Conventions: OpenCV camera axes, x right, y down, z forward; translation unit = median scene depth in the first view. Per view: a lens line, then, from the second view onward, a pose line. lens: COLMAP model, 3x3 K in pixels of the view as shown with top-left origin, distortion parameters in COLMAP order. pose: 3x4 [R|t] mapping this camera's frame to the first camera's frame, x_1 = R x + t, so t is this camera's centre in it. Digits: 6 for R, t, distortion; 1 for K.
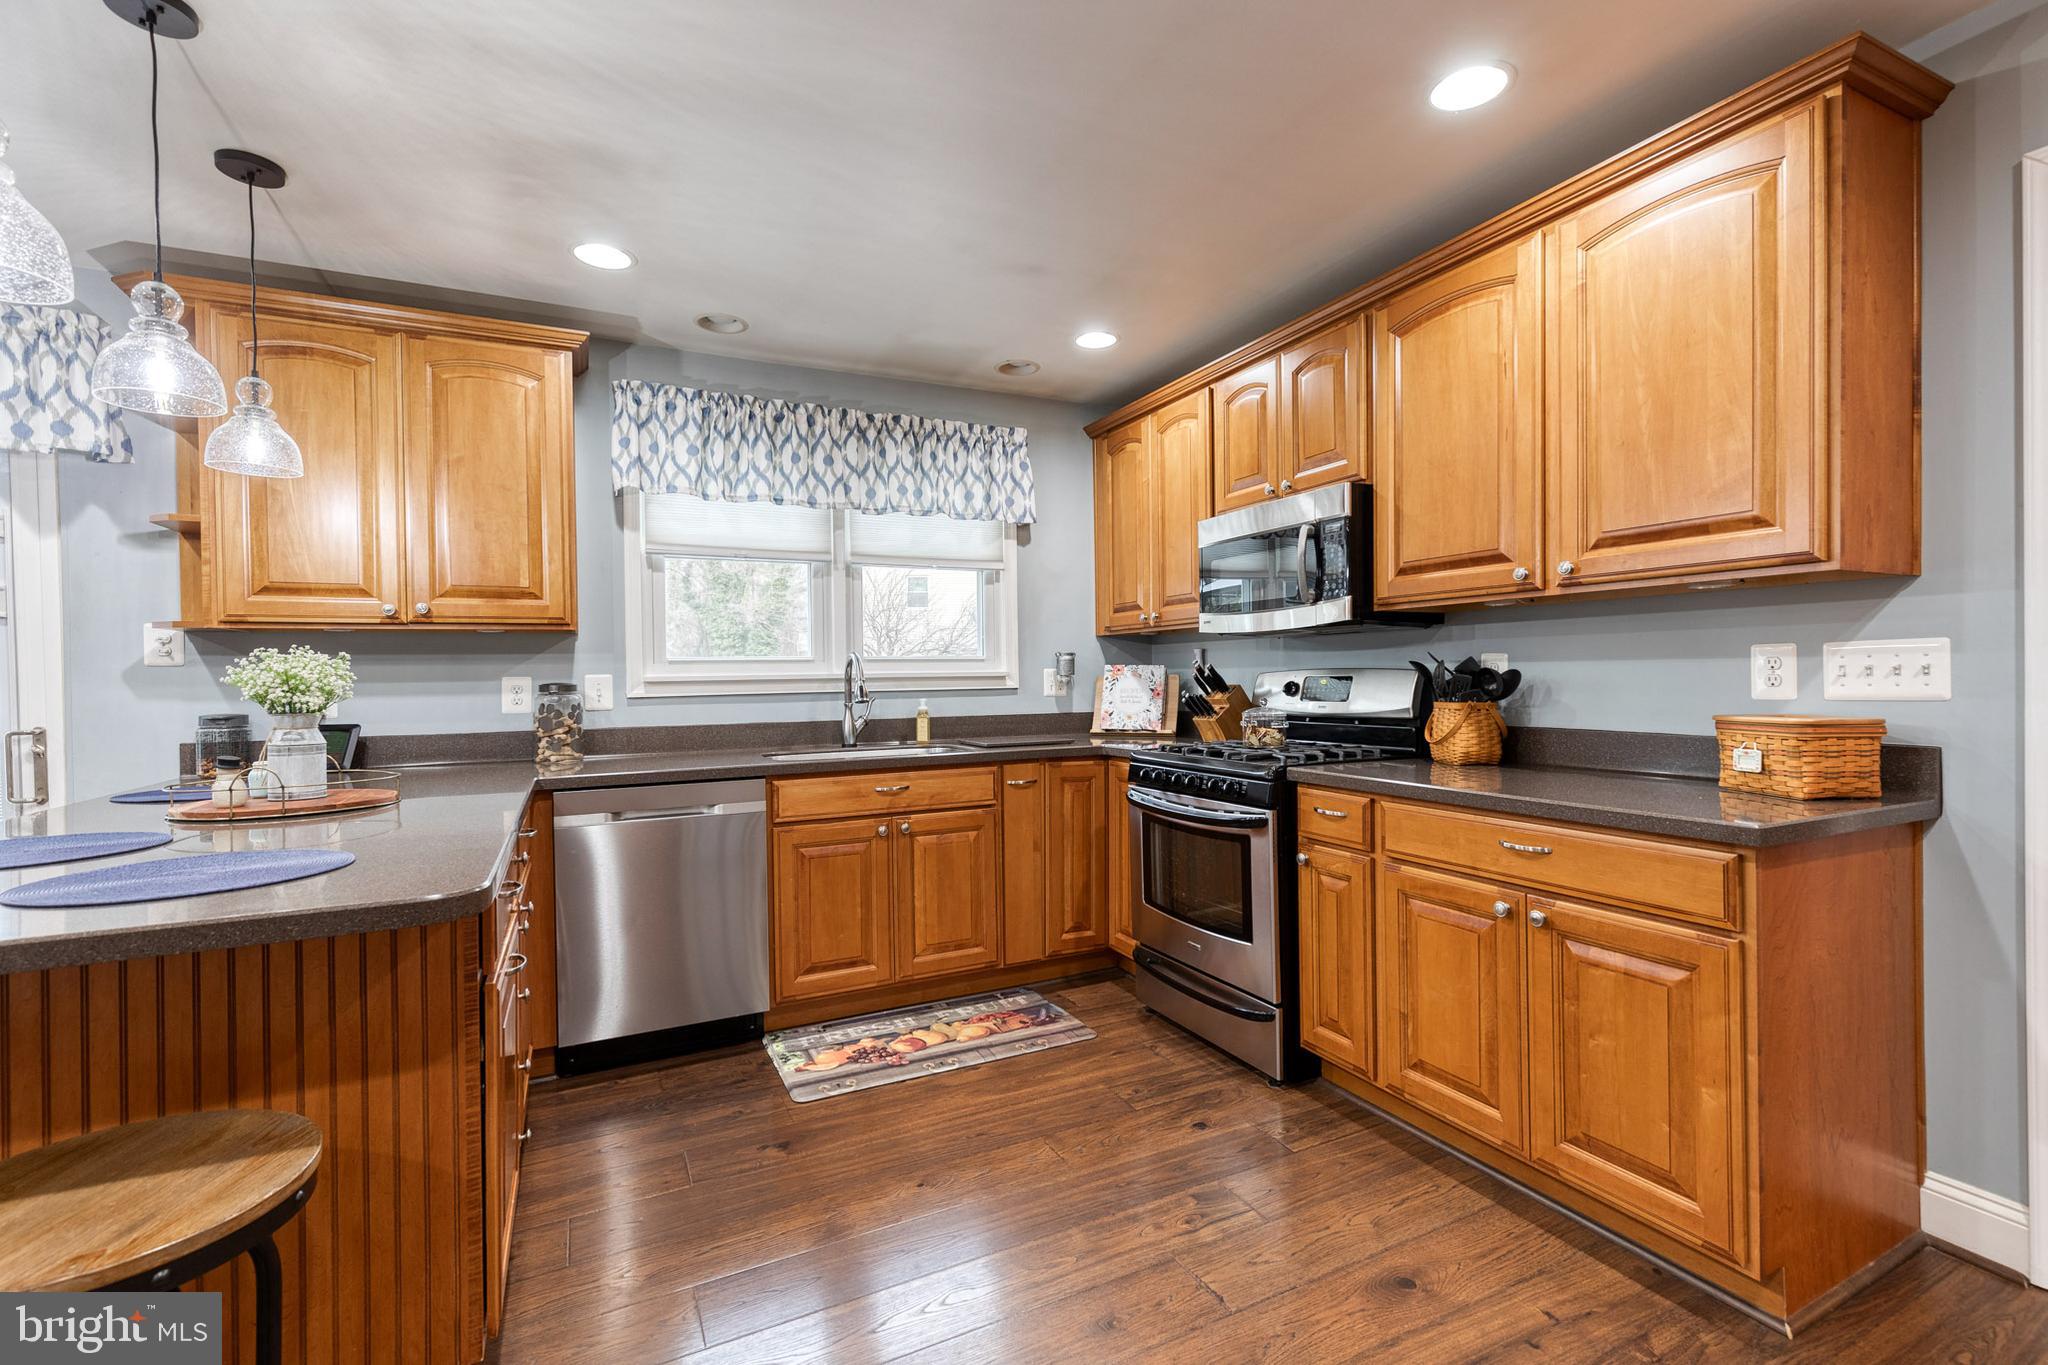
lens RADIAL K [[919.3, 0, 1044.7], [0, 919.3, 683.1], [0, 0, 1]] dist [0.008290, -0.000904]
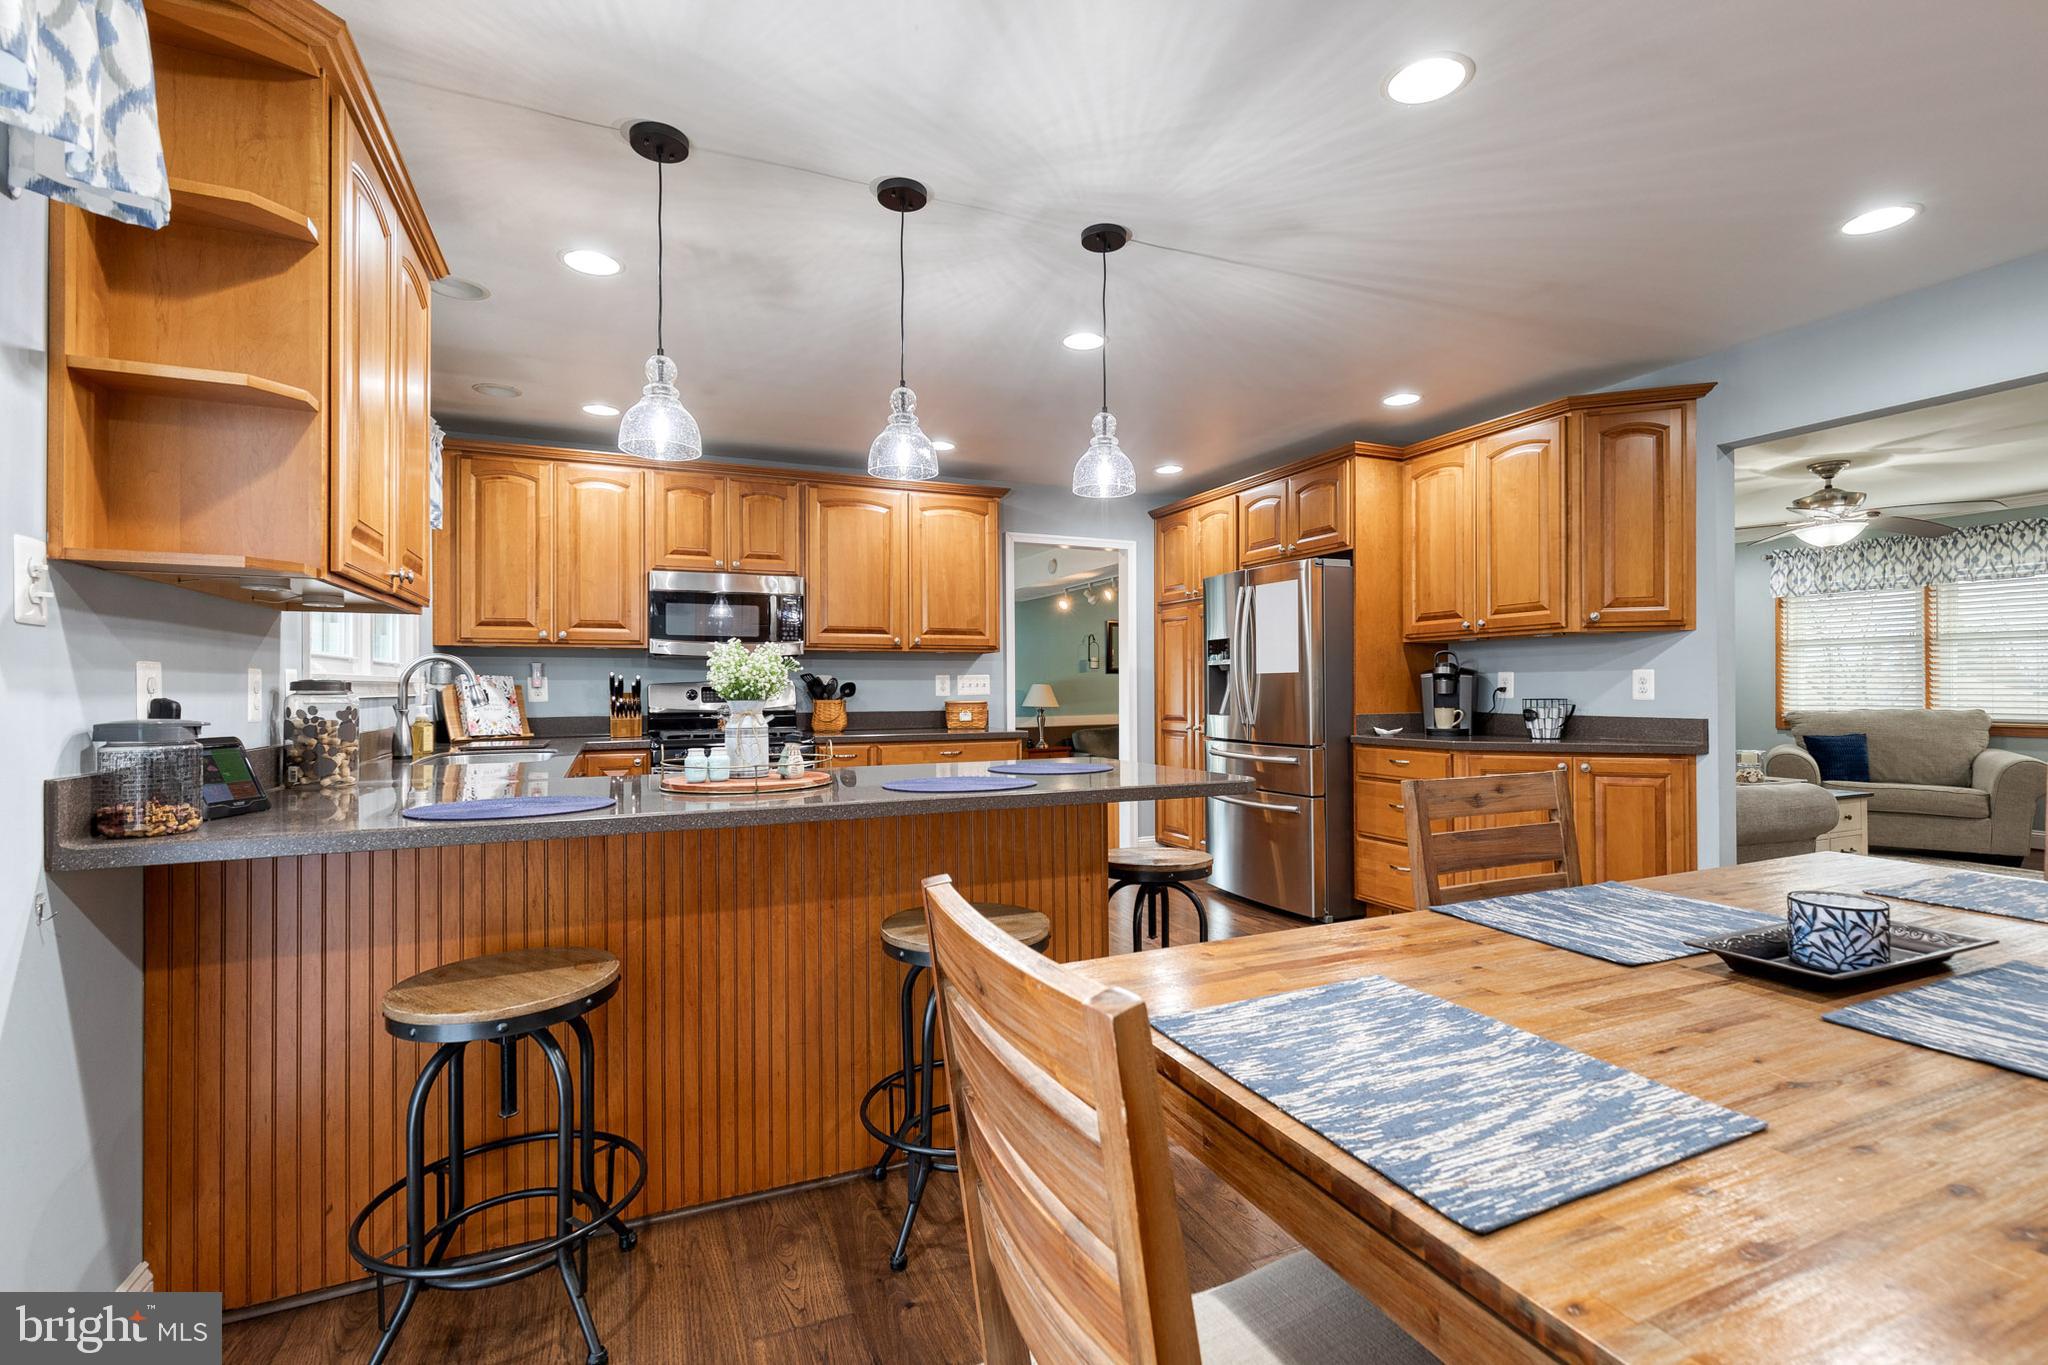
lens RADIAL K [[935.3, 0, 1042.8], [0, 935.3, 681.9], [0, 0, 1]] dist [0.010401, -0.003372]
pose [[0.045572, 0.020771, 0.998745, -1.247509], [0.011256, 0.999710, -0.021304, 0.025026], [-0.998898, 0.012213, 0.045325, 0.384163]]
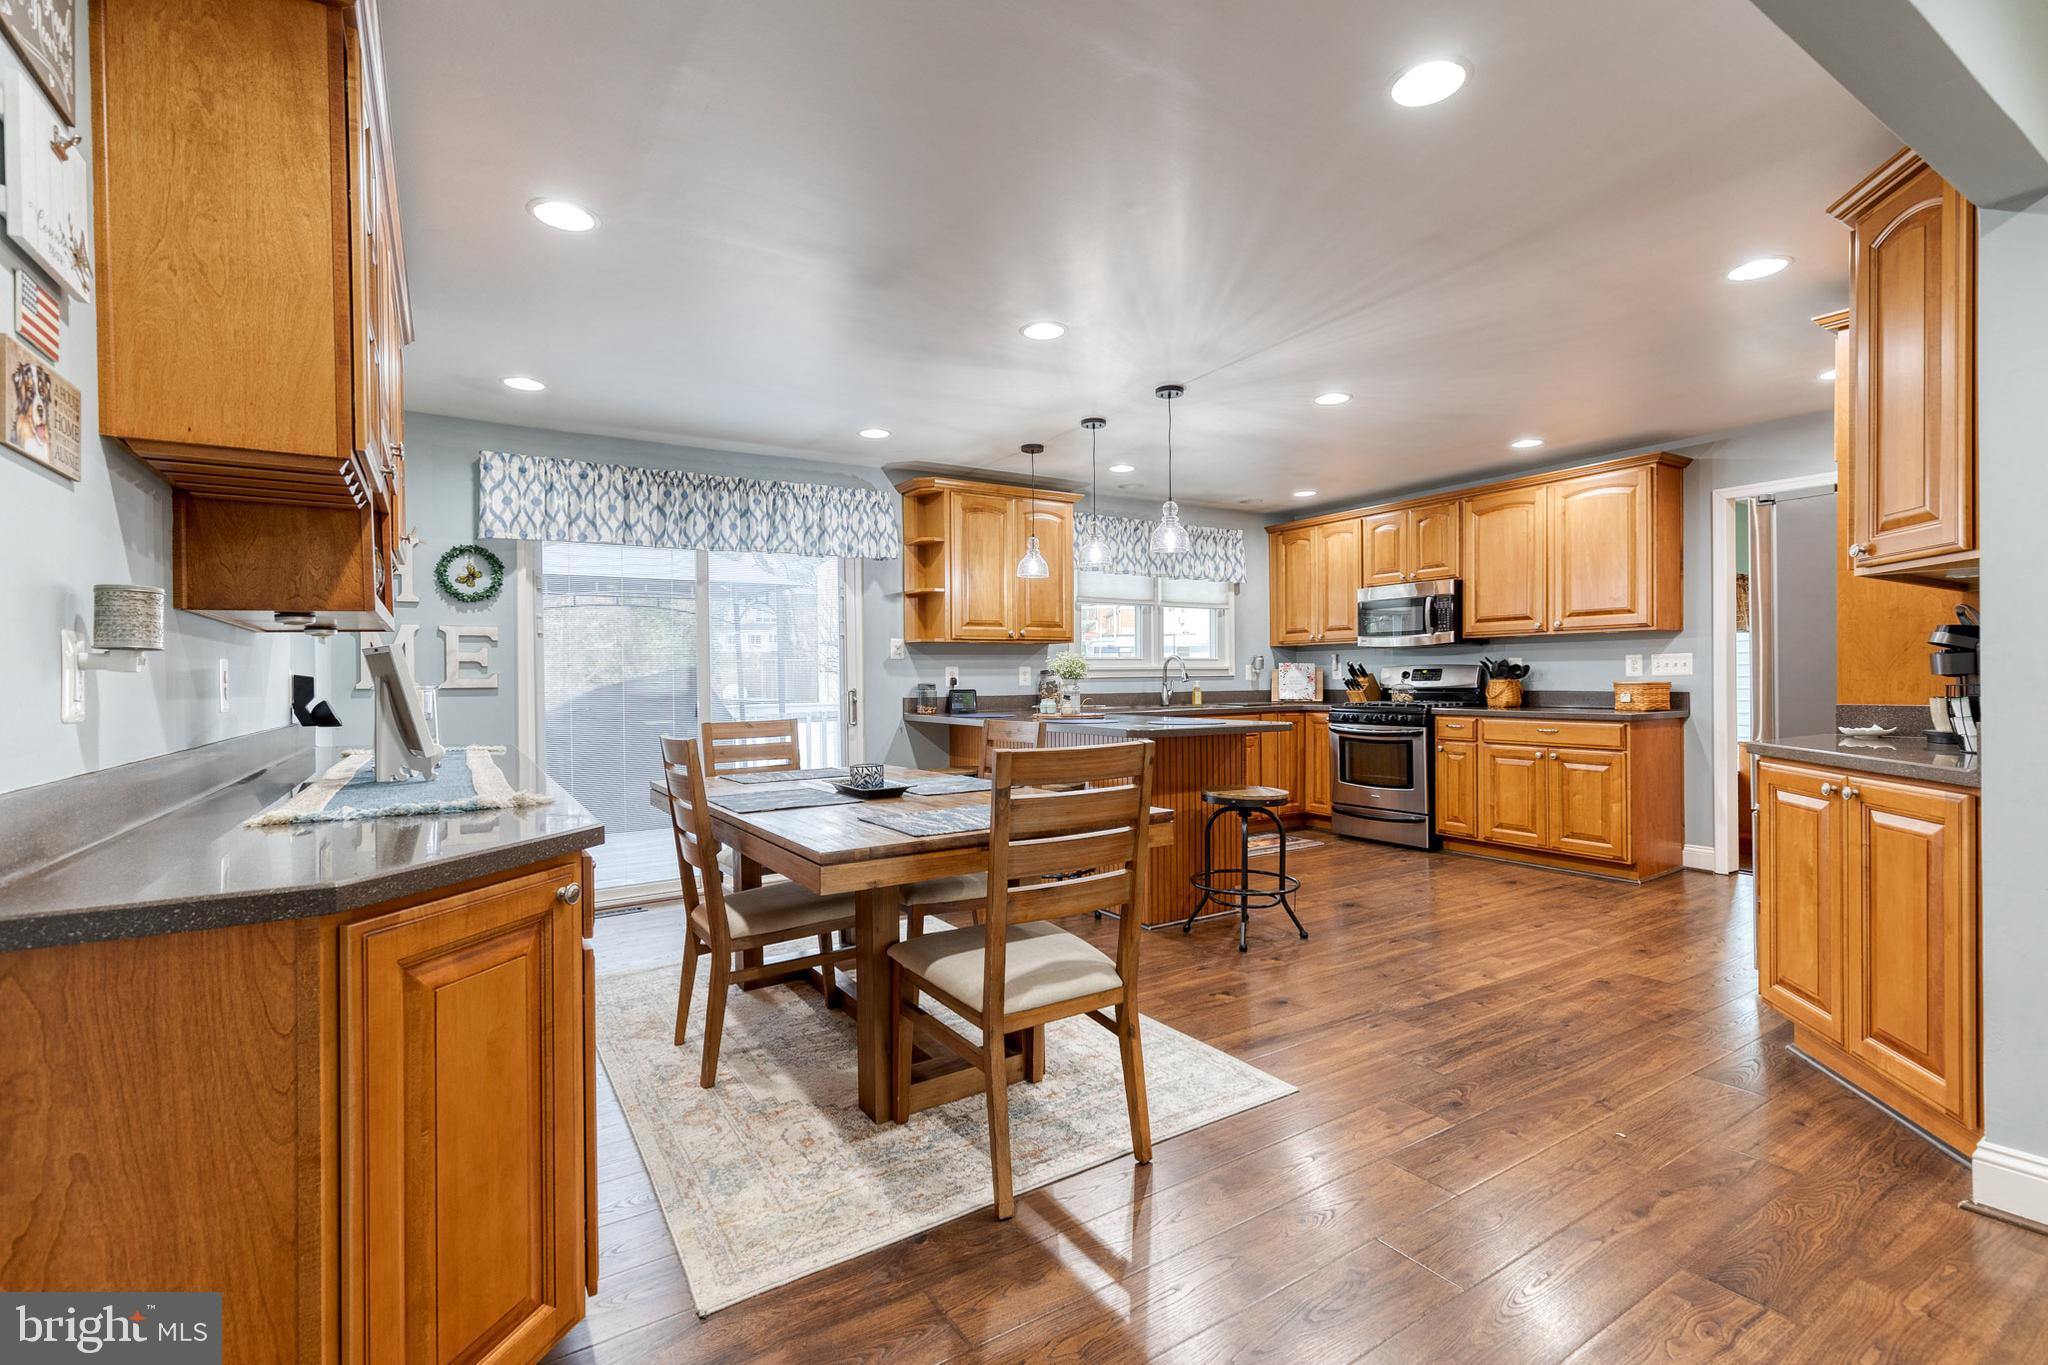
lens RADIAL K [[917.0, 0, 1042.9], [0, 917.0, 682.9], [0, 0, 1]] dist [0.011174, -0.004210]
pose [[0.994388, 0.004029, 0.105717, -0.739513], [-0.003642, 0.999986, -0.003851, 0.034230], [-0.105731, 0.003445, 0.994389, -0.908781]]
